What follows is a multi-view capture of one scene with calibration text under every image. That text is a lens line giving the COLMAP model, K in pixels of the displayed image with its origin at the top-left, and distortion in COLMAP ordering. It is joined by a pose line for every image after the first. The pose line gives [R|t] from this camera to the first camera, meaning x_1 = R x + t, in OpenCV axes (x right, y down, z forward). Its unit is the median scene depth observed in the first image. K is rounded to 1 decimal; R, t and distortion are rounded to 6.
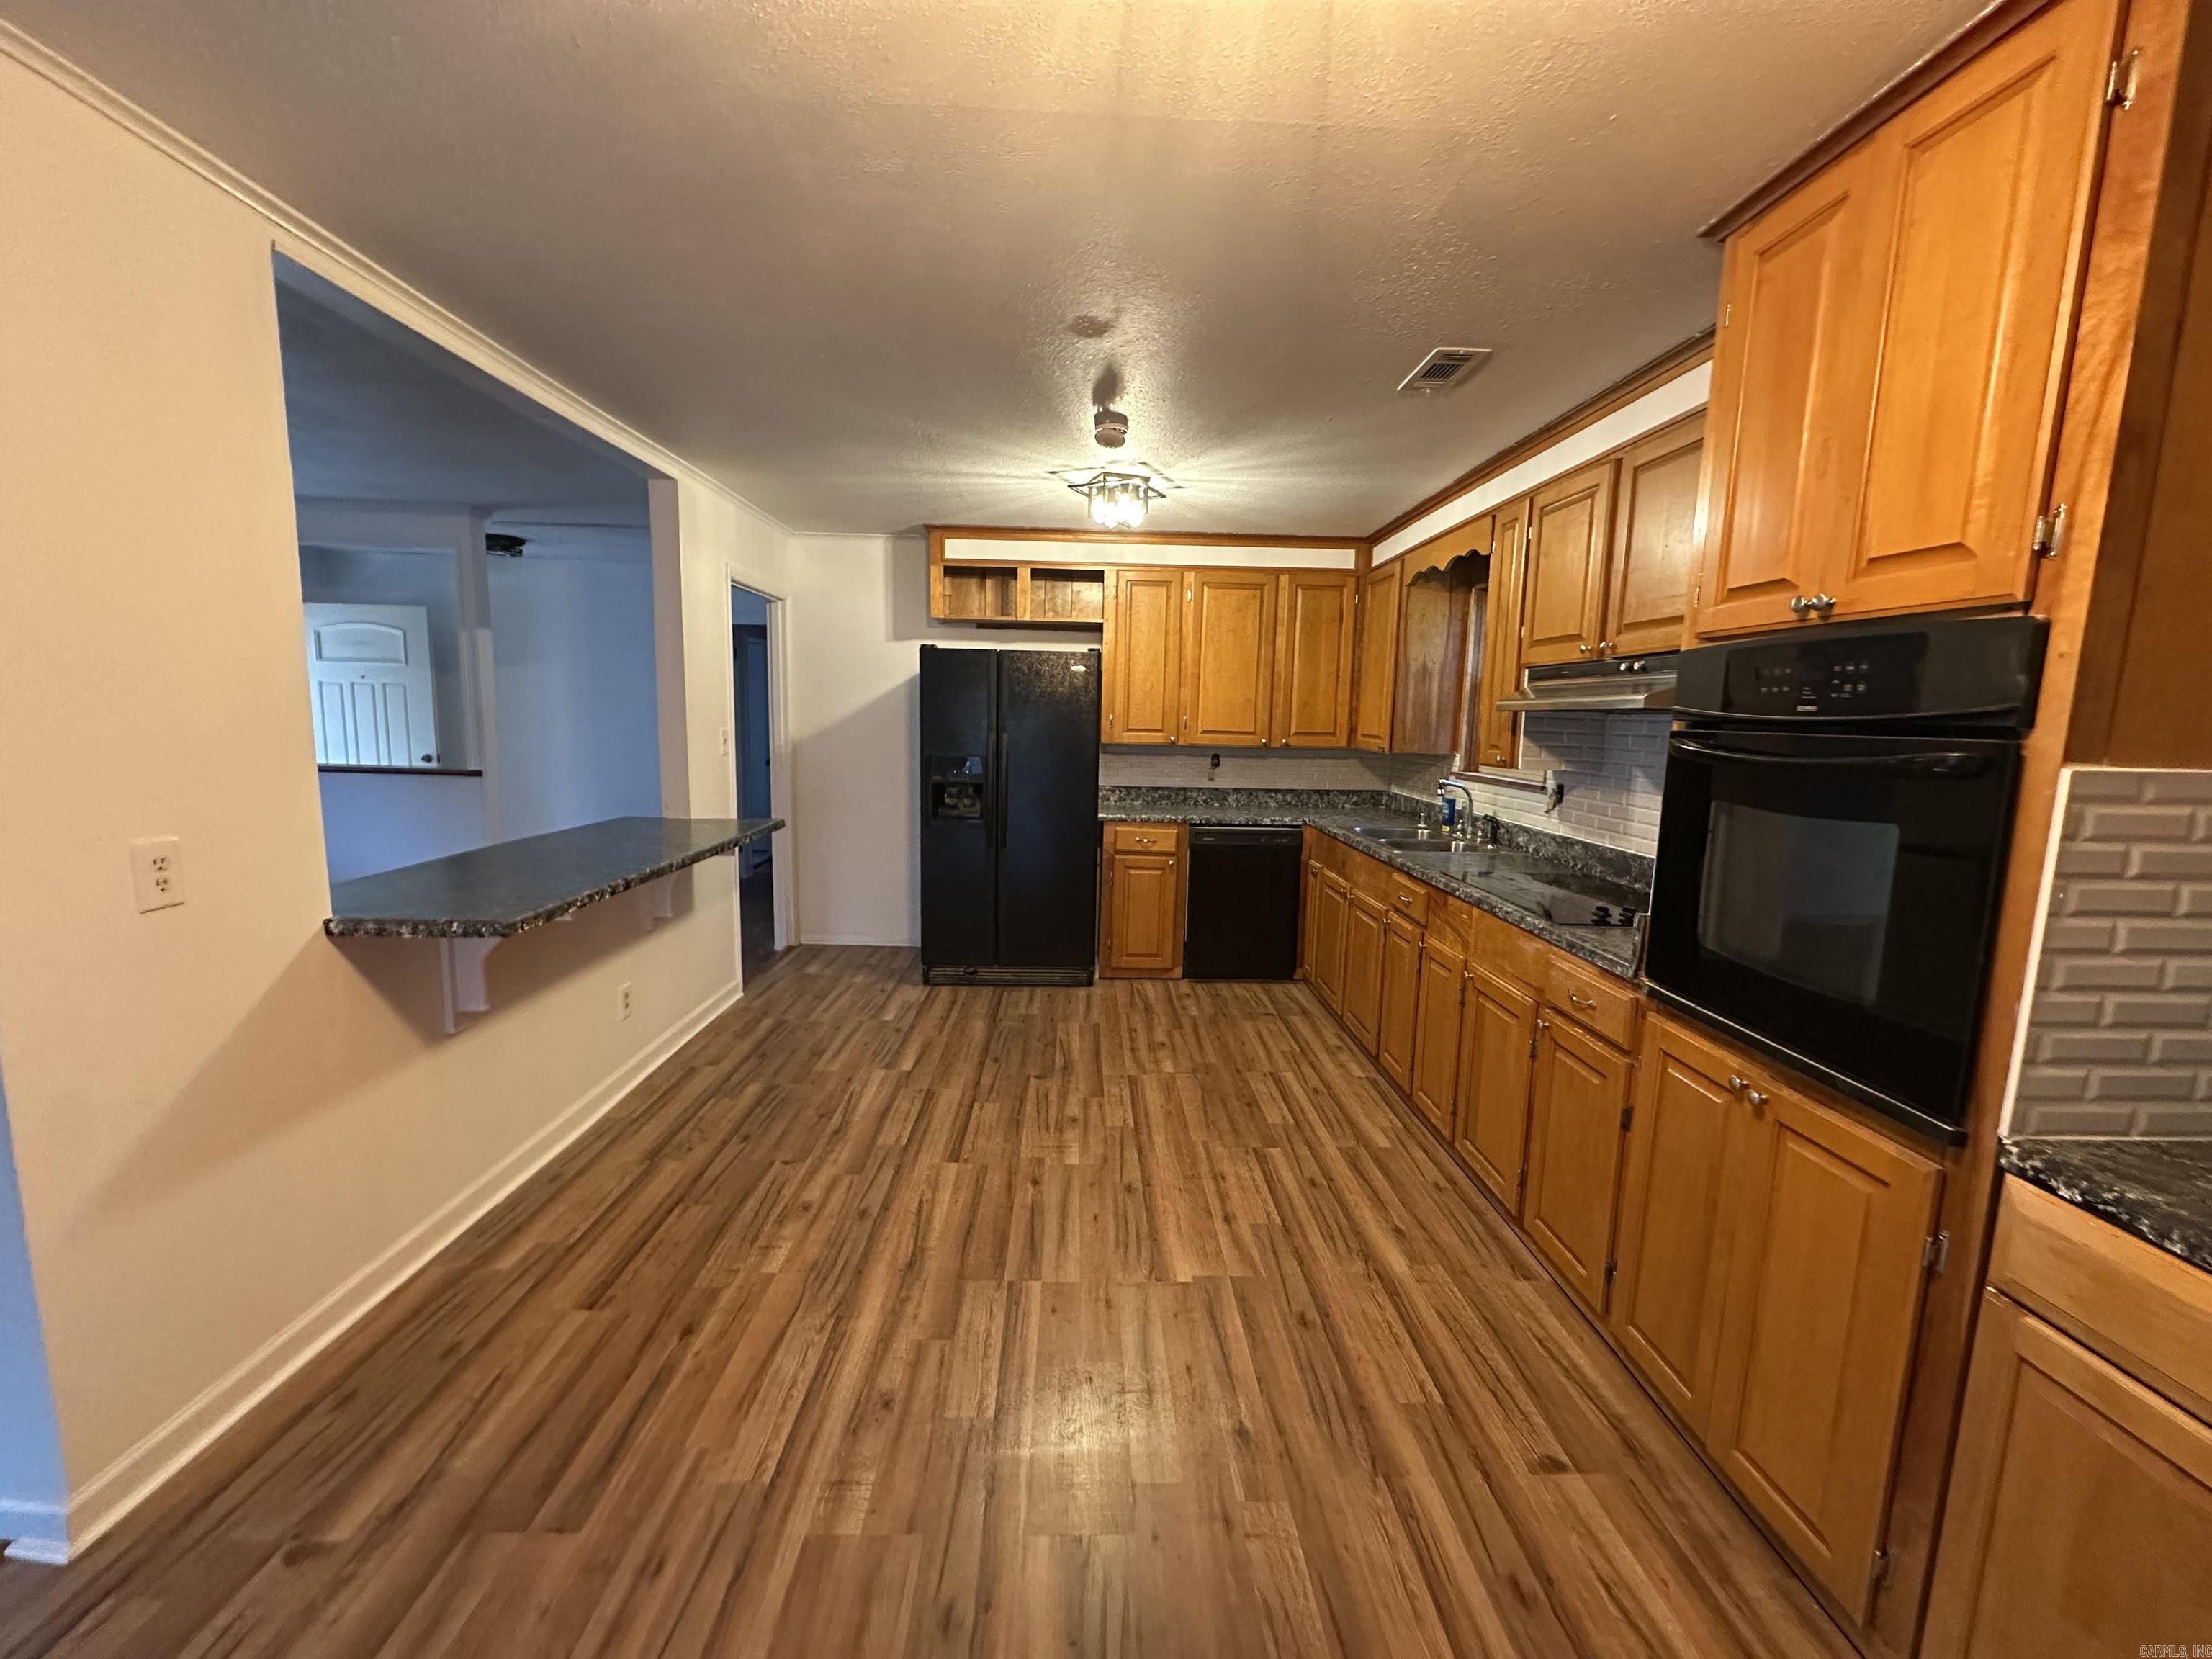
lens RADIAL K [[880.6, 0, 1104.8], [0, 880.6, 826.7], [0, 0, 1]] dist [-0.000473, 0.000514]
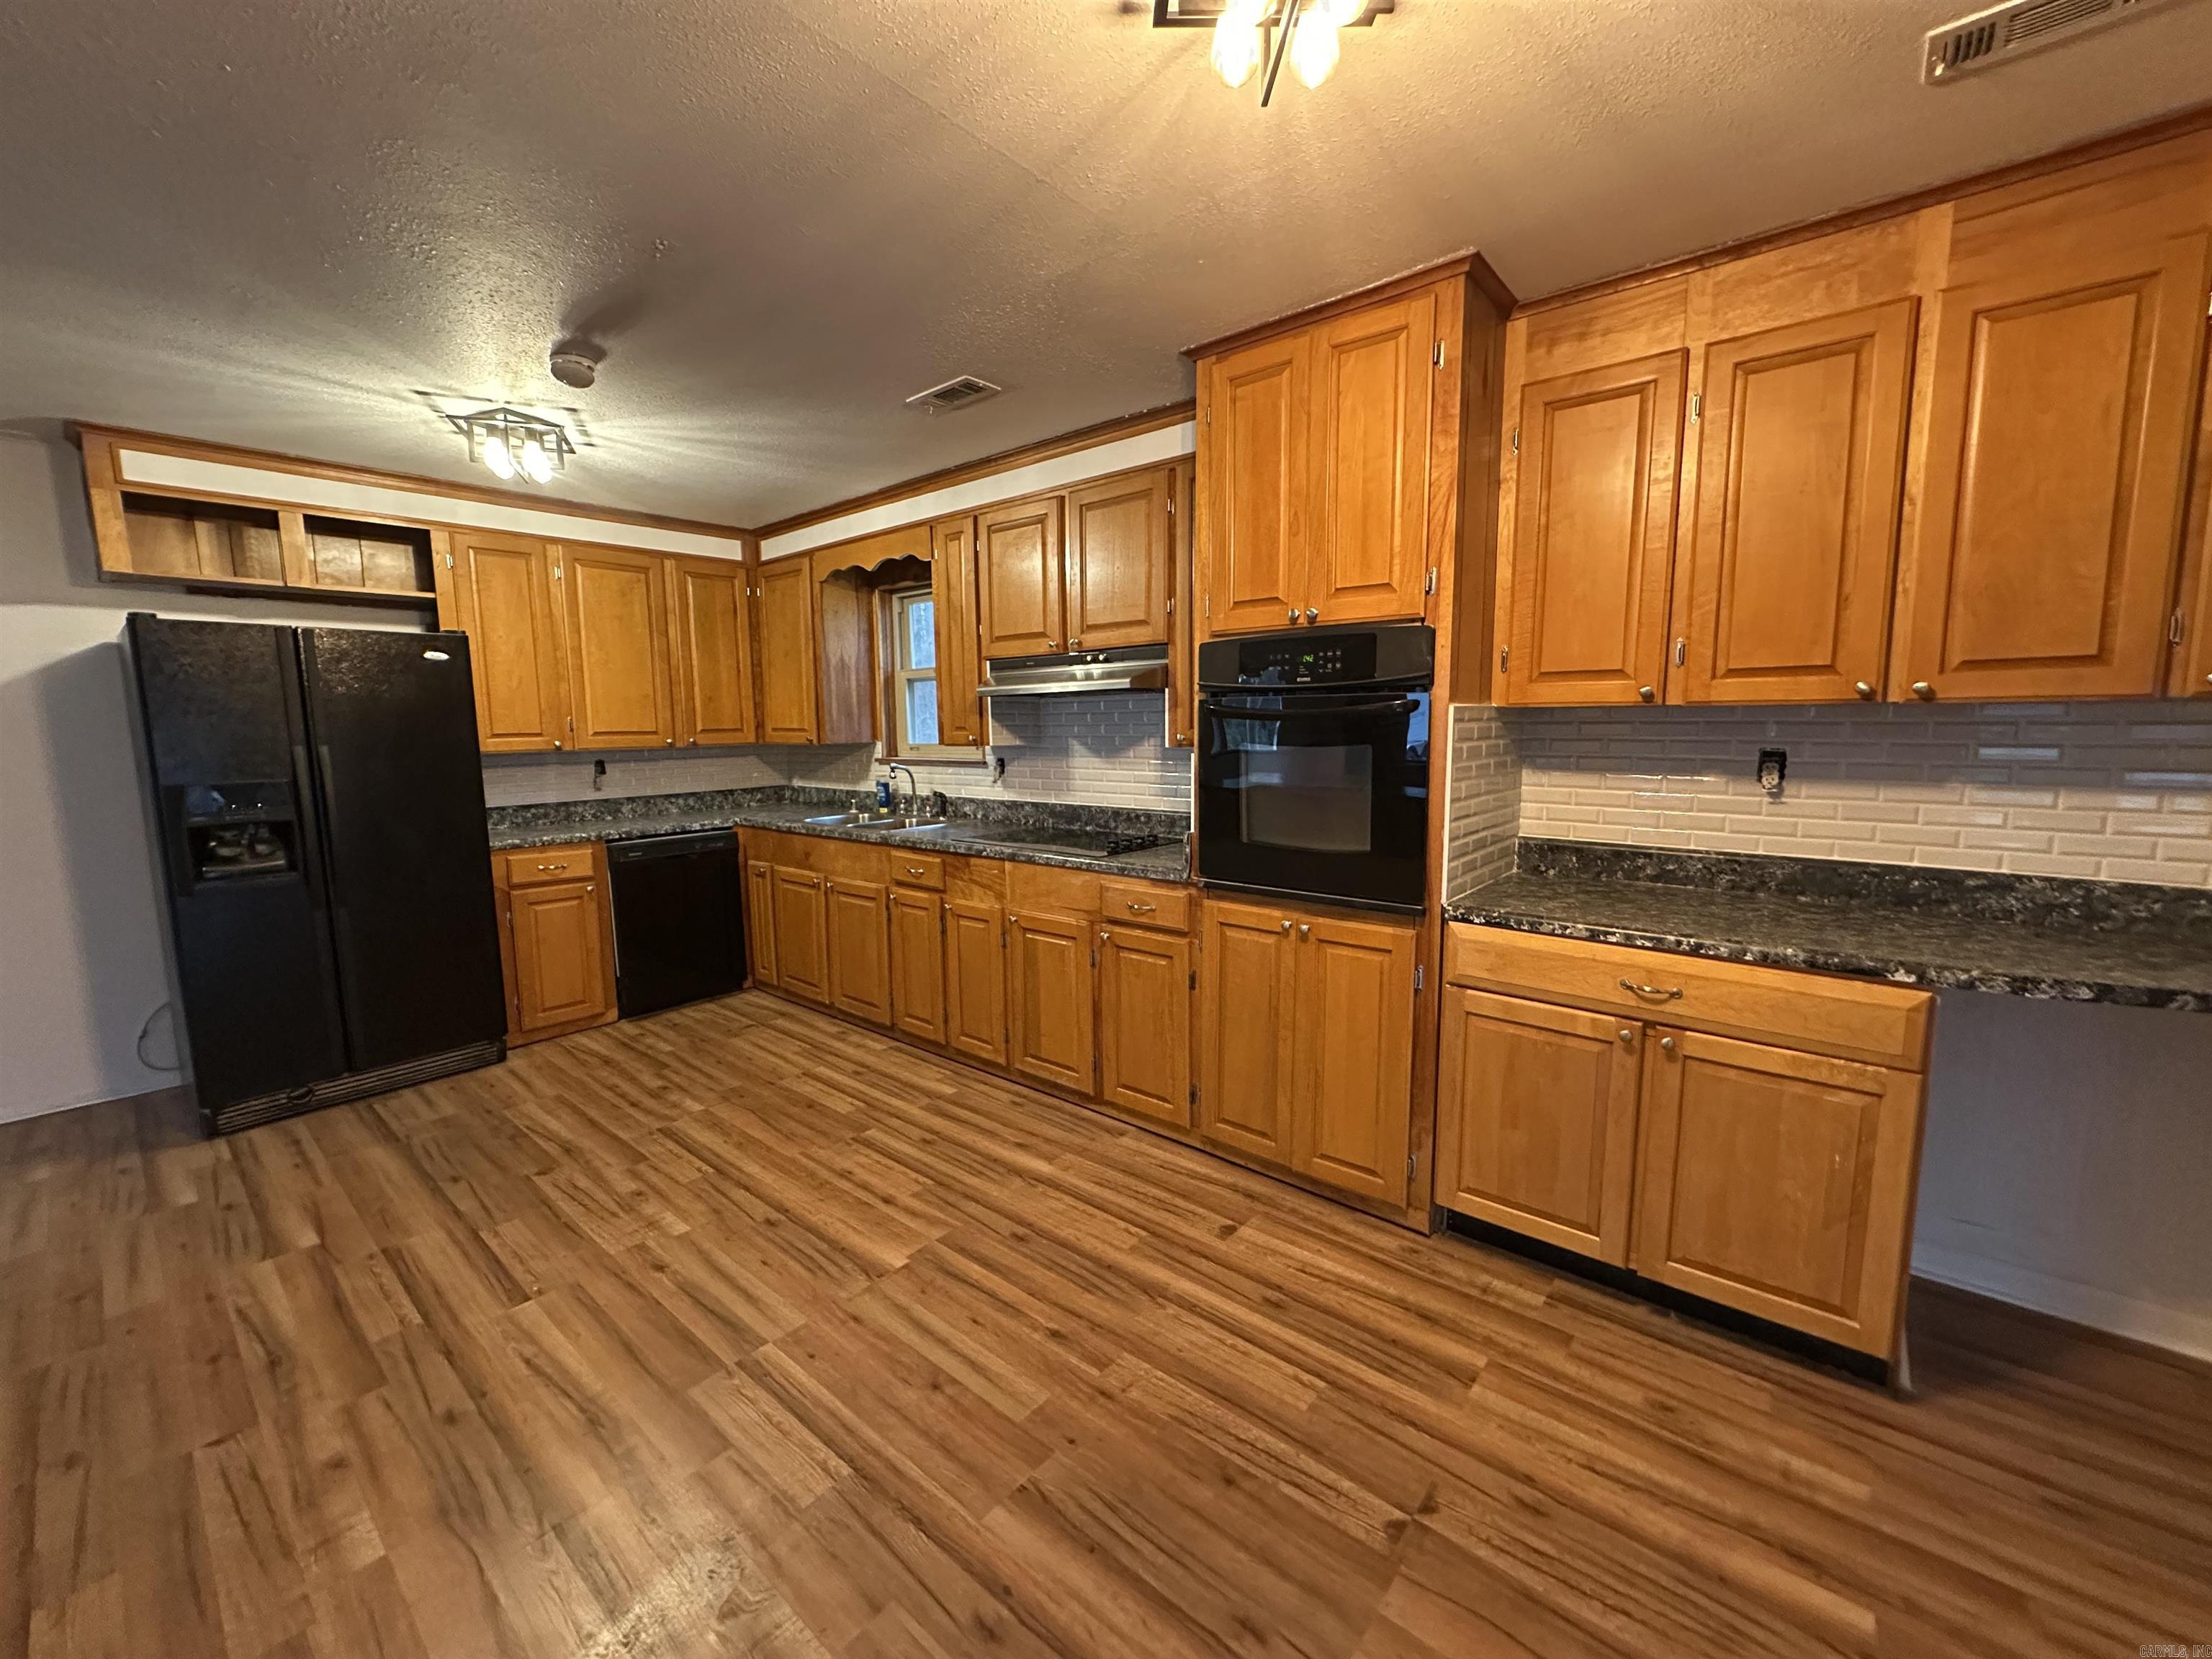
lens RADIAL K [[880.6, 0, 1097.2], [0, 880.6, 829.4], [0, 0, 1]] dist [-0.000473, 0.000514]
pose [[0.671045, -0.123689, 0.731026, -0.350217], [0.125660, 0.990695, 0.052276, 0.002232], [-0.730690, 0.056781, 0.680344, 0.107513]]
